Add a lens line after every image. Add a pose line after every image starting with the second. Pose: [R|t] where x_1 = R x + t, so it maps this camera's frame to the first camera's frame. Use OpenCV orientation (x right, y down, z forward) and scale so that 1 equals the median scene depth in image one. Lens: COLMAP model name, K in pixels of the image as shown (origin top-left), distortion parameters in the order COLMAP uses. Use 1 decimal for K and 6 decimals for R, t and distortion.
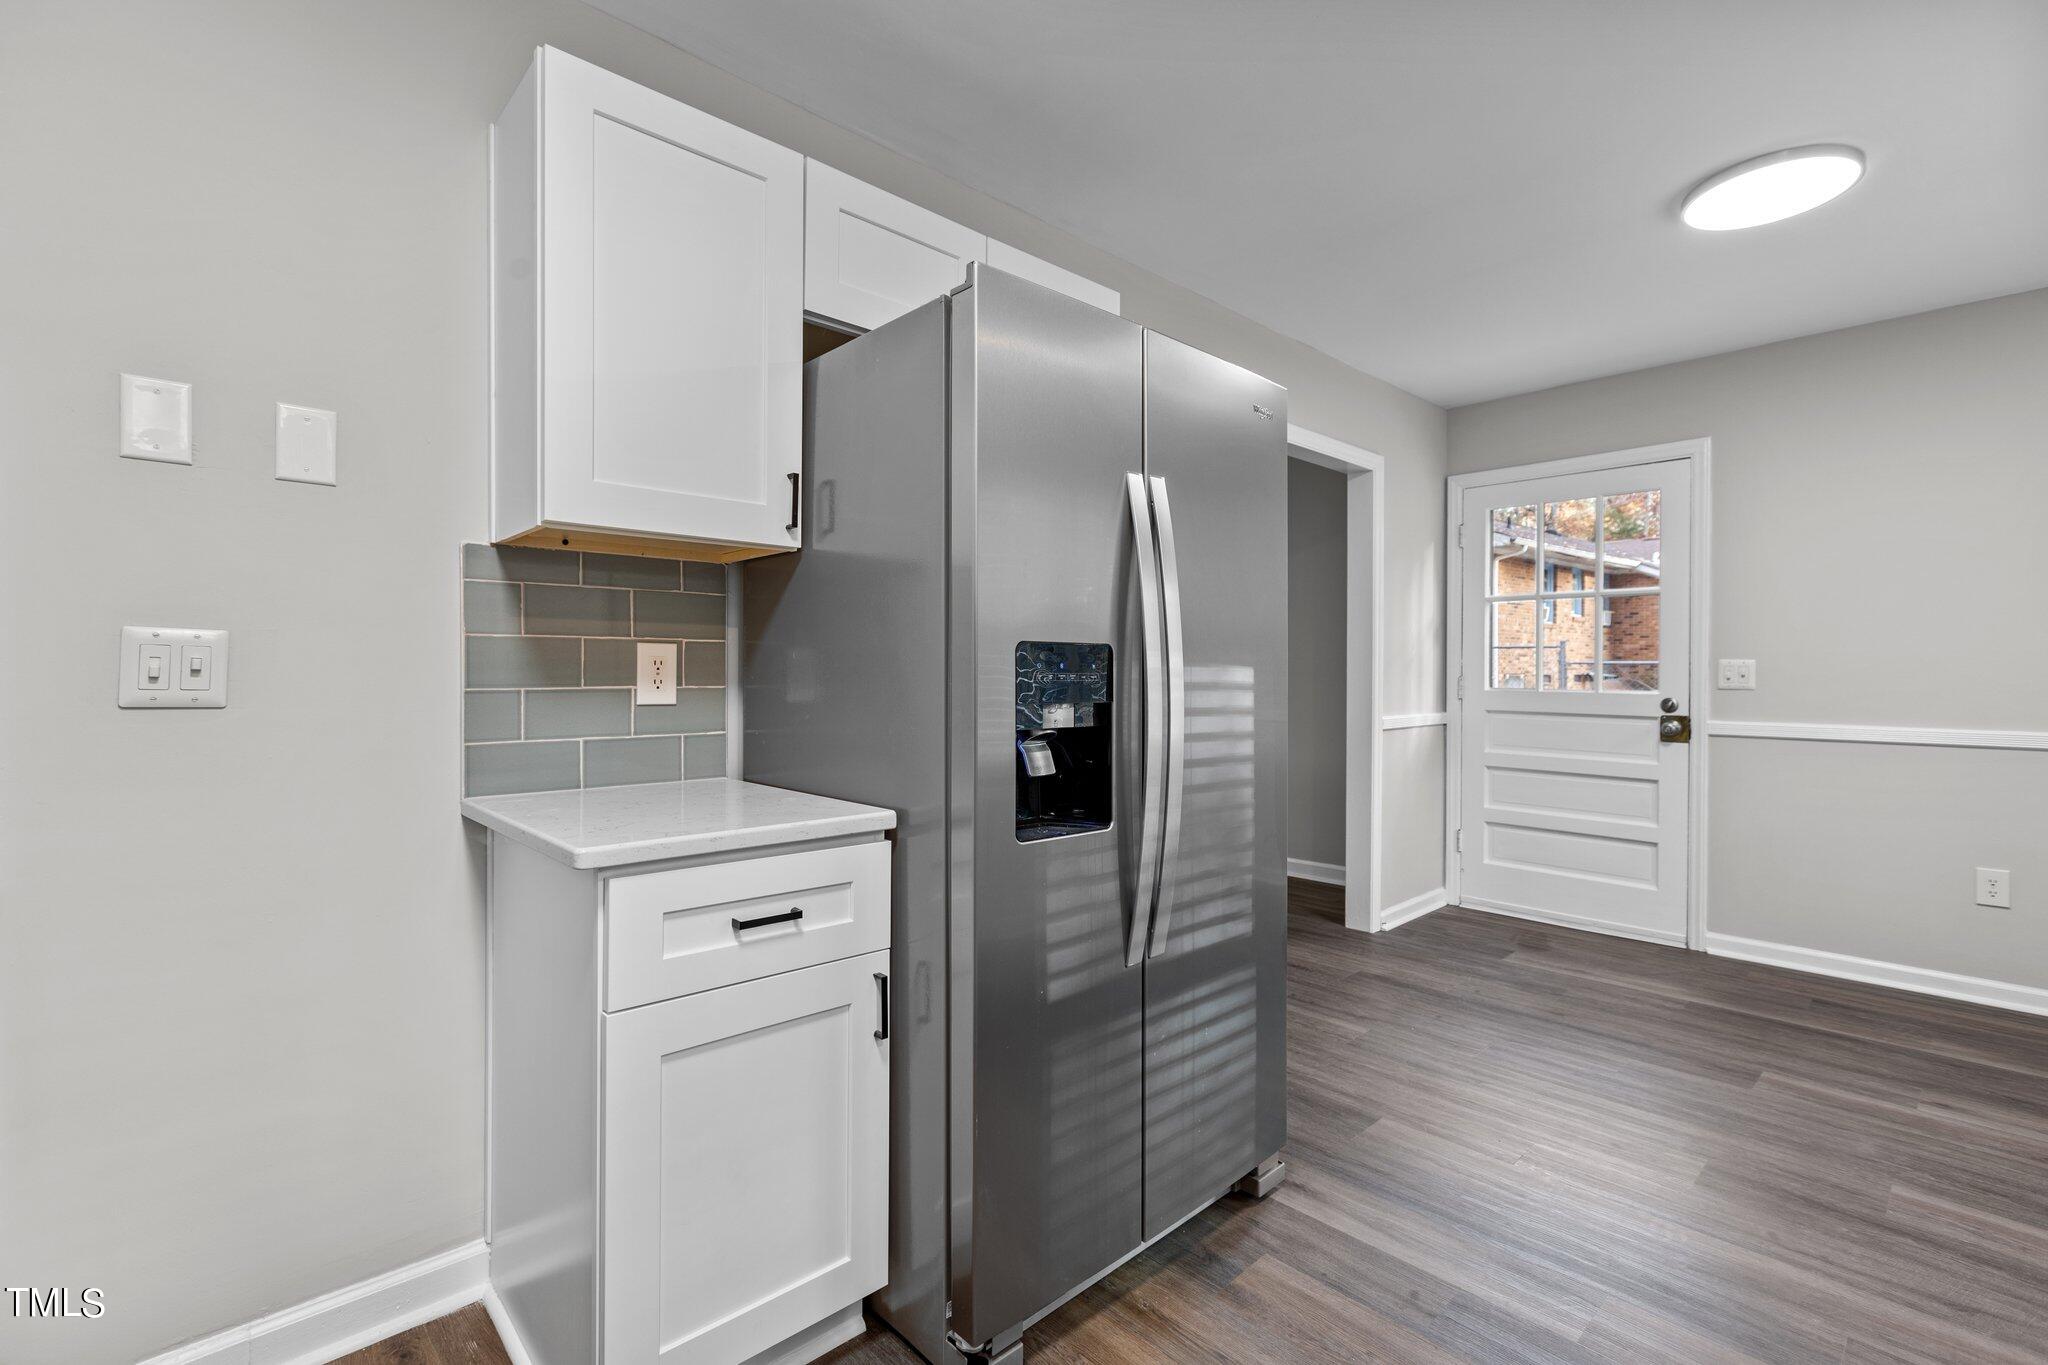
lens RADIAL K [[919.7, 0, 1029.0], [0, 919.7, 673.0], [0, 0, 1]] dist [0.001155, 0.000561]
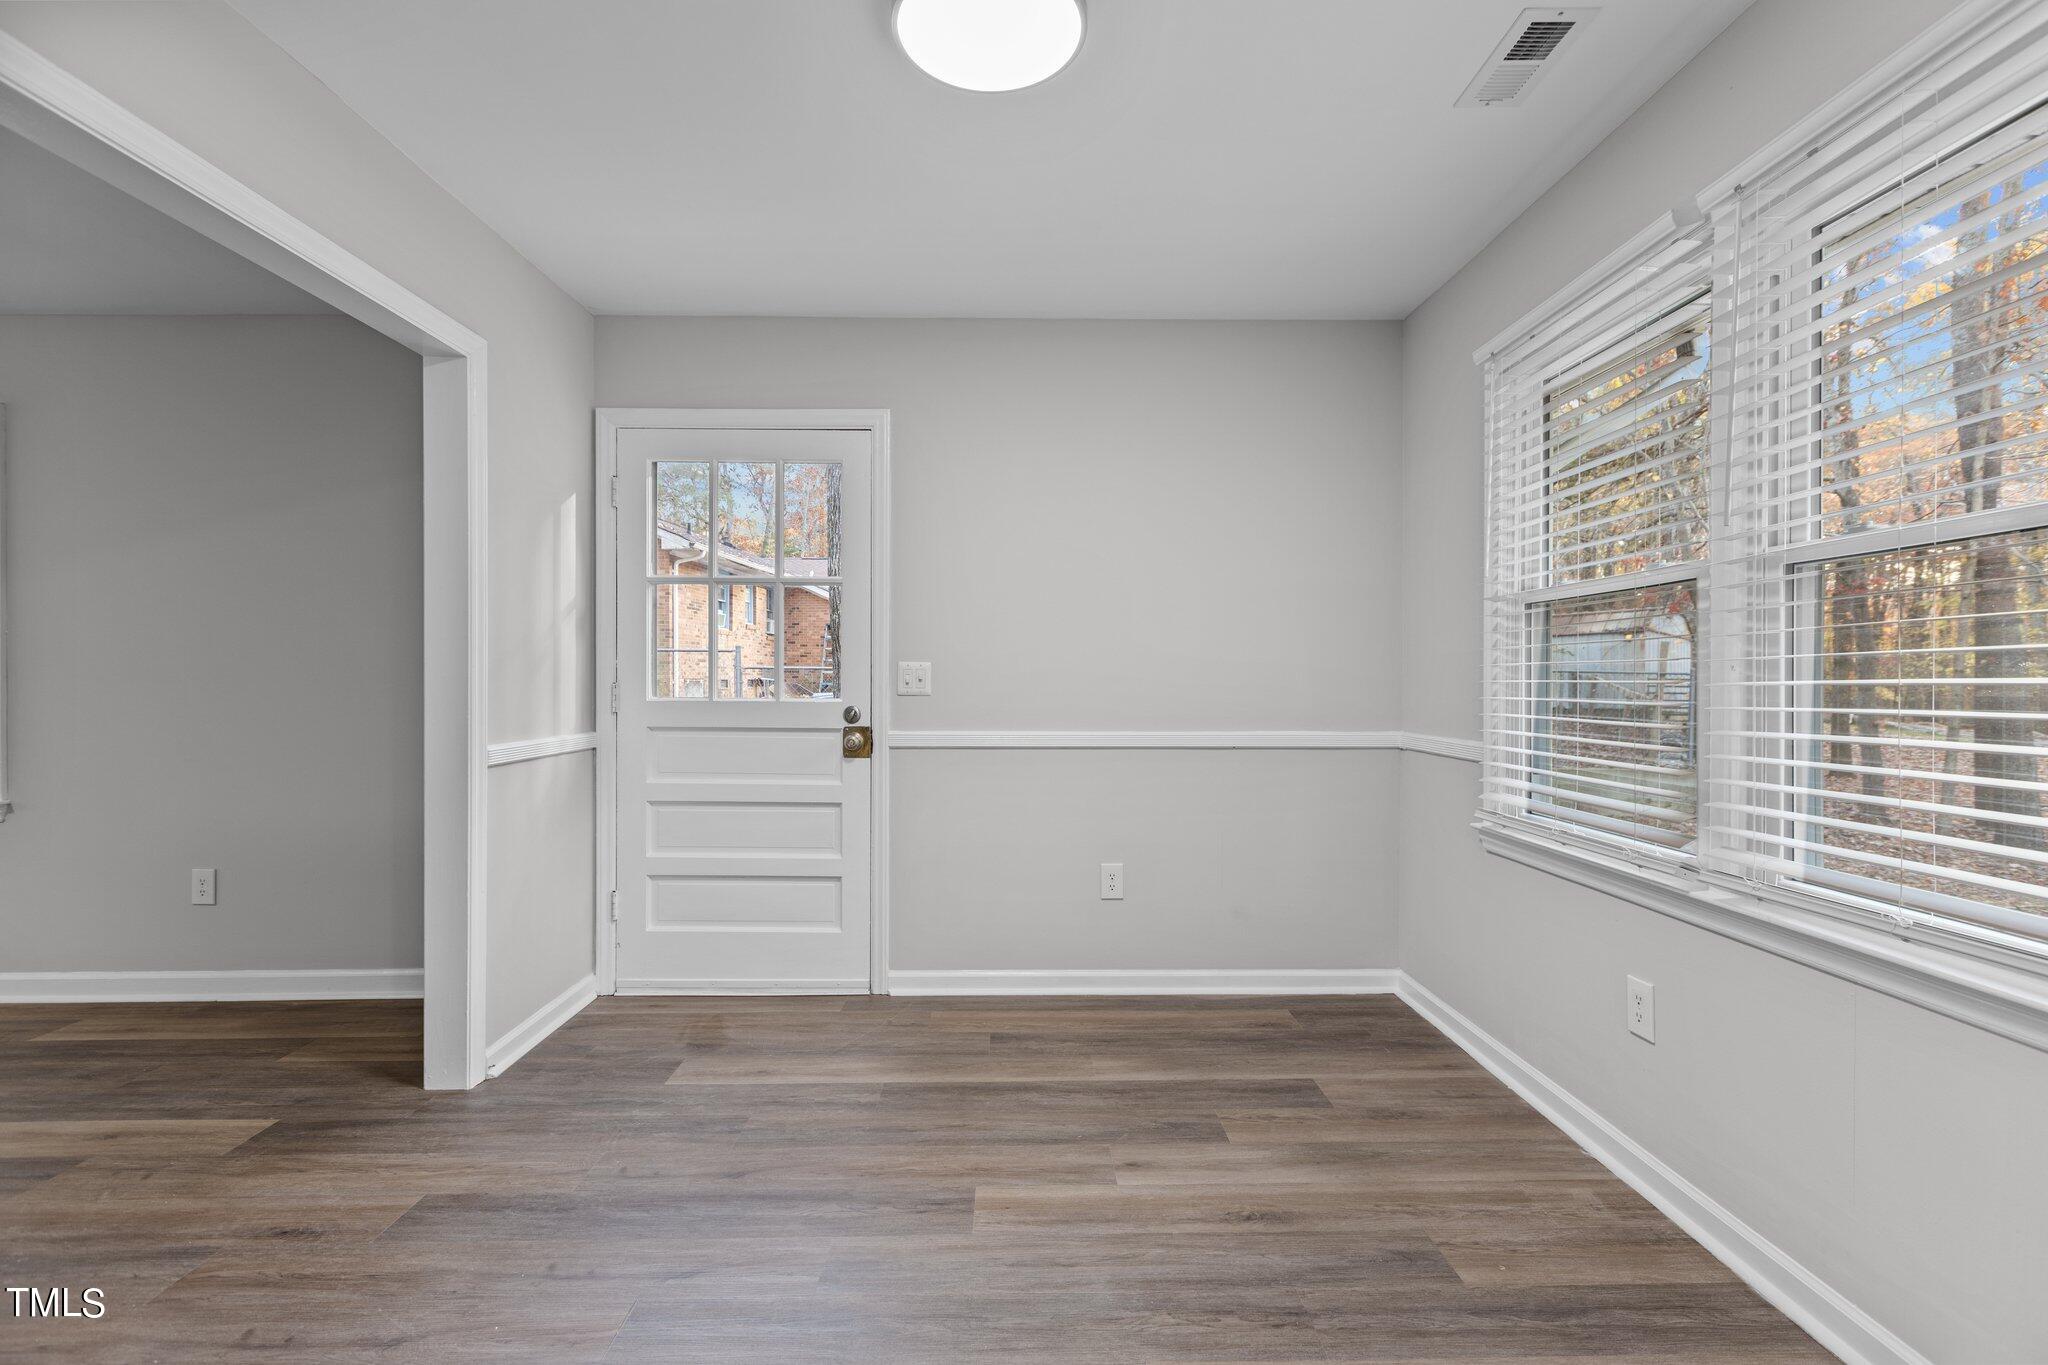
lens RADIAL K [[919.7, 0, 1019.6], [0, 919.7, 677.6], [0, 0, 1]] dist [0.001155, 0.000561]
pose [[0.679827, -0.002536, 0.733368, 0.174663], [0.004092, 0.999992, -0.000336, 0.001402], [-0.733361, 0.003229, 0.679831, 0.305812]]
